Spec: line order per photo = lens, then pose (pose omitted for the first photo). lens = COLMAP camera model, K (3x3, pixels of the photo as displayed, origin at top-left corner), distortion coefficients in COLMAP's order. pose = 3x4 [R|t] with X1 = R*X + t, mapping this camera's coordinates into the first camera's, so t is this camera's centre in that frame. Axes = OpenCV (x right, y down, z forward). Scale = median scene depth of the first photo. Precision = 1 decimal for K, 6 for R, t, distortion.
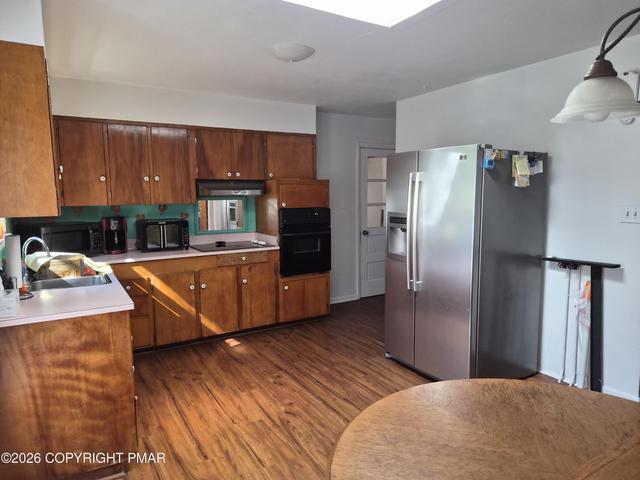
lens RADIAL K [[427.5, 0, 320.0], [0, 427.5, 240.0], [0, 0, 1]] dist [0.004128, -0.000392]
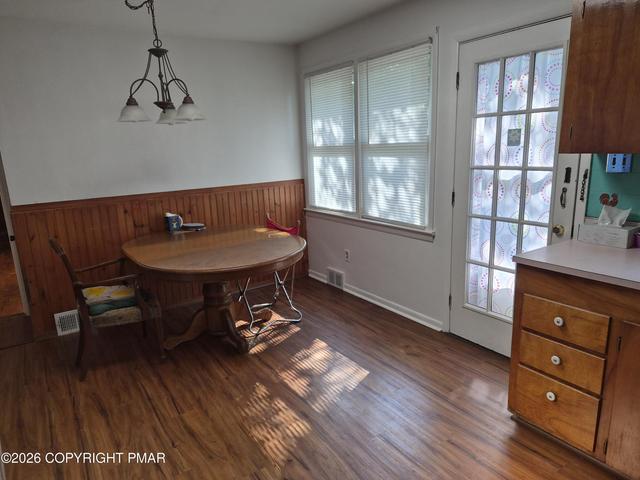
lens RADIAL K [[427.5, 0, 320.0], [0, 427.5, 240.0], [0, 0, 1]] dist [0.004128, -0.000392]
pose [[-0.998467, 0.053317, -0.014865, -0.003435], [0.045863, 0.947288, 0.317082, -0.126112], [0.030987, 0.315914, -0.948282, 1.210548]]
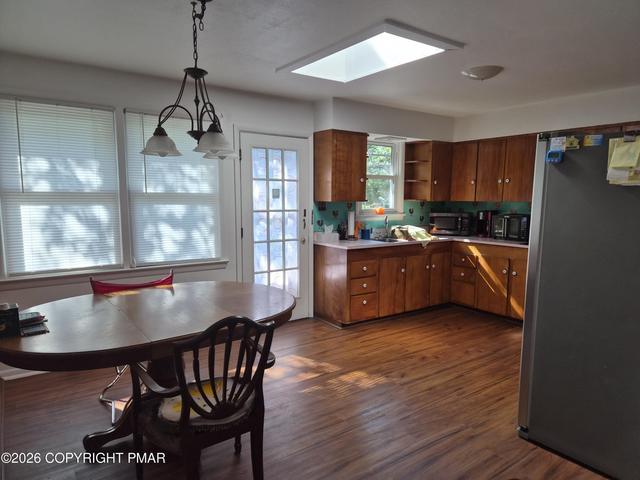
lens RADIAL K [[427.5, 0, 320.0], [0, 427.5, 240.0], [0, 0, 1]] dist [0.004128, -0.000392]
pose [[0.067268, 0.112172, -0.991409, 1.019323], [-0.113802, 0.988038, 0.104069, -0.050504], [0.991224, 0.105824, 0.079228, 0.462962]]
